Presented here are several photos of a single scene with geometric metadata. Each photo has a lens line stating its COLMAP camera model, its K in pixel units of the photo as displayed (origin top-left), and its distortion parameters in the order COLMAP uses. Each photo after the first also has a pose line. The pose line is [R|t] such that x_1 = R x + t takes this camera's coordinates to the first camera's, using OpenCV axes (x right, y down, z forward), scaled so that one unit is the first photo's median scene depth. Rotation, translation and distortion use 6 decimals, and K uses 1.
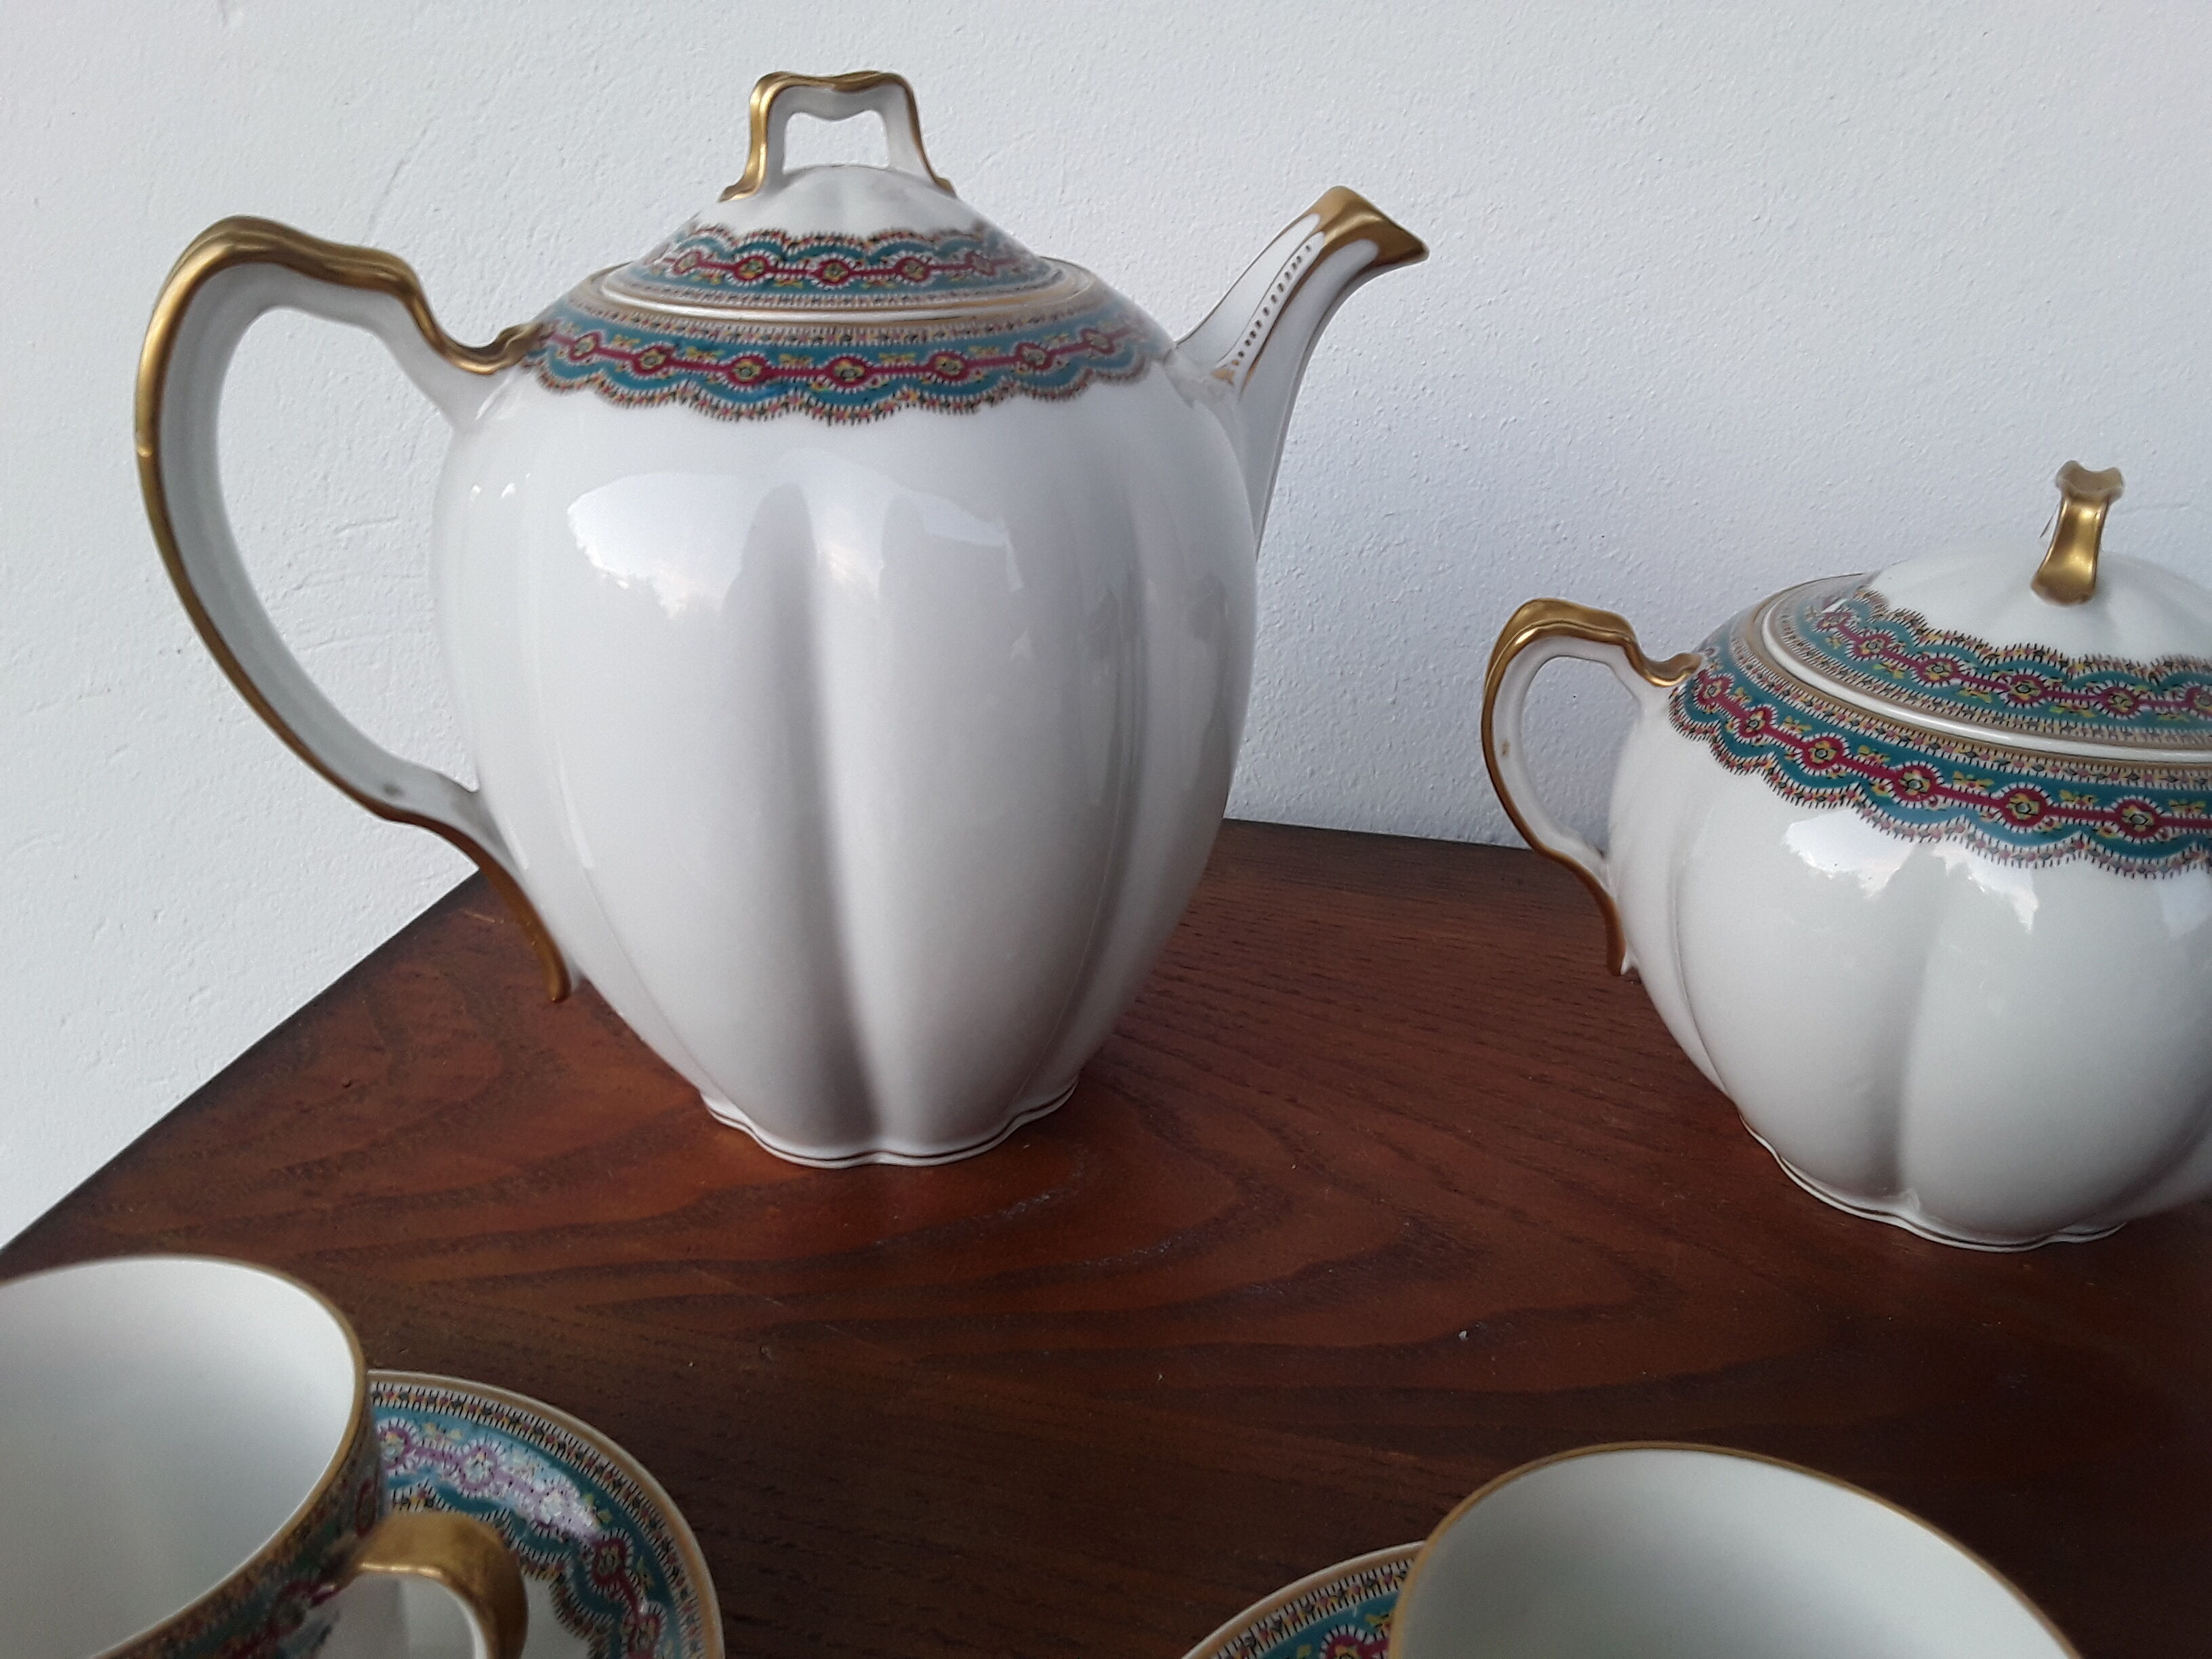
lens RADIAL K [[1831.0, 0, 1097.7], [0, 1831.0, 826.5], [0, 0, 1]] dist [0.190262, -0.314088]
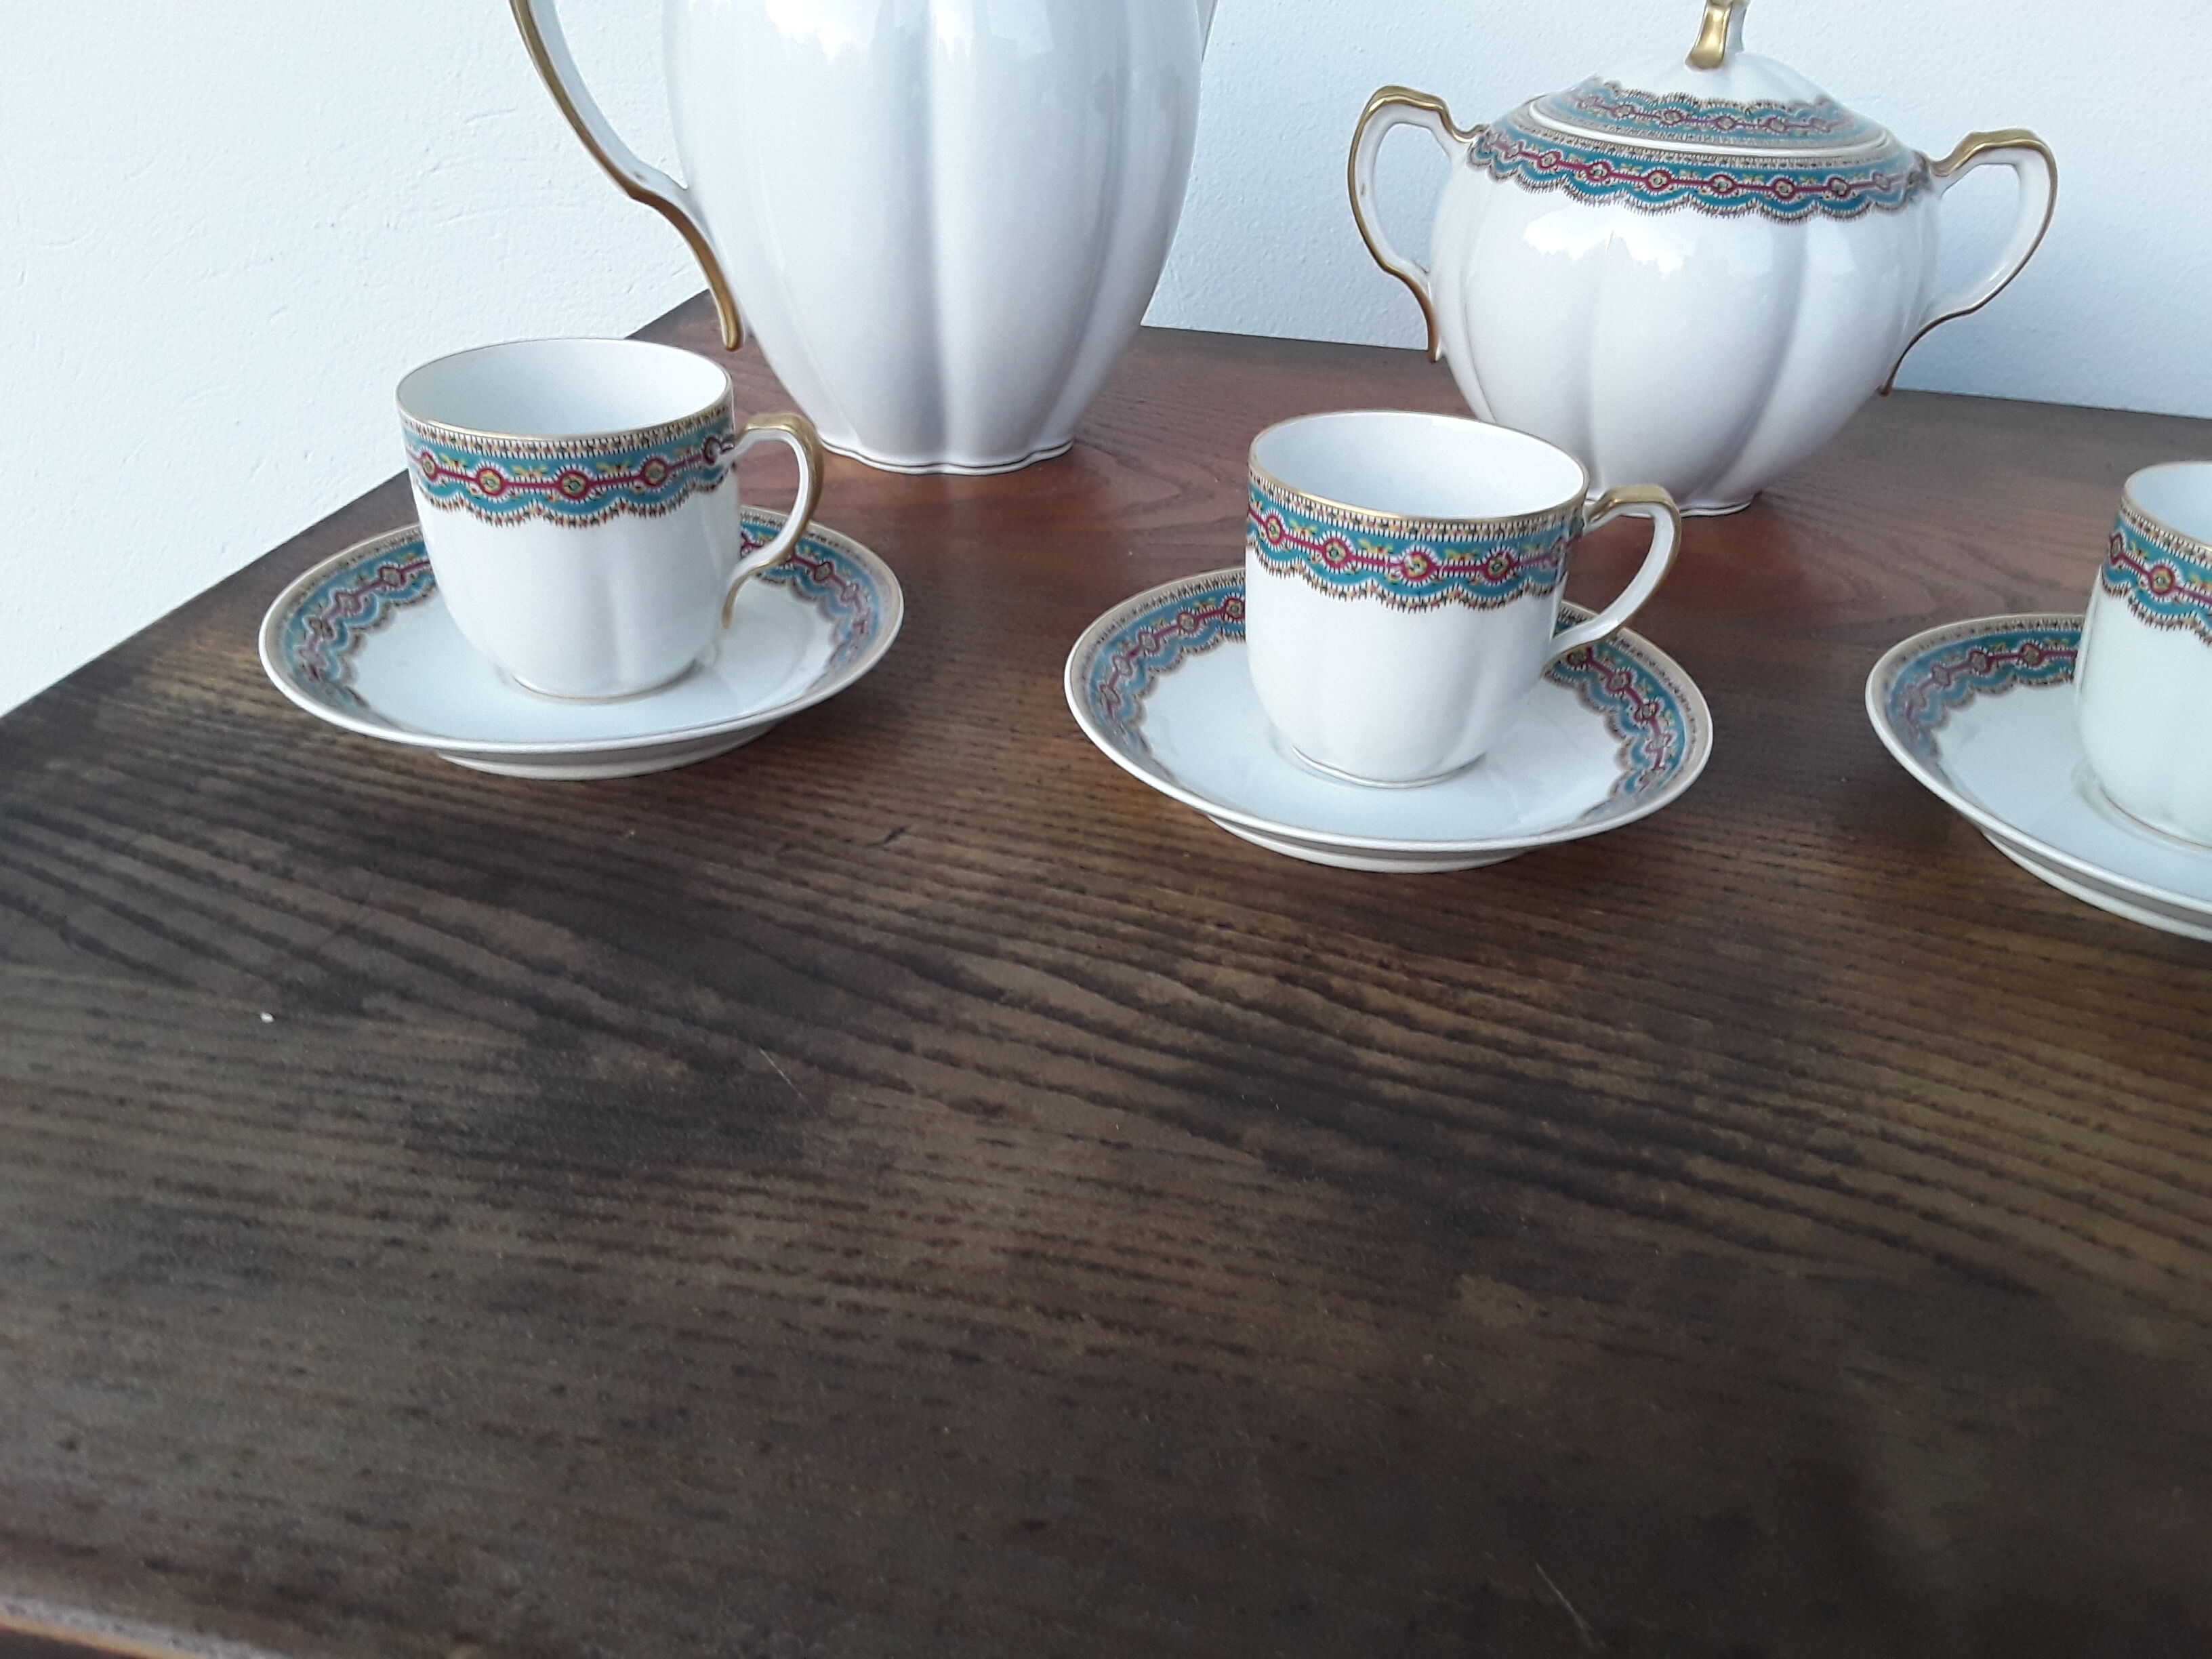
lens RADIAL K [[1886.1, 0, 1106.0], [0, 1886.1, 829.5], [0, 0, 1]] dist [0.206221, -0.365071]
pose [[0.999149, 0.011309, 0.039676, -0.049471], [-0.014506, 0.996591, 0.081218, 0.386149], [-0.038622, -0.081724, 0.995906, -0.654500]]
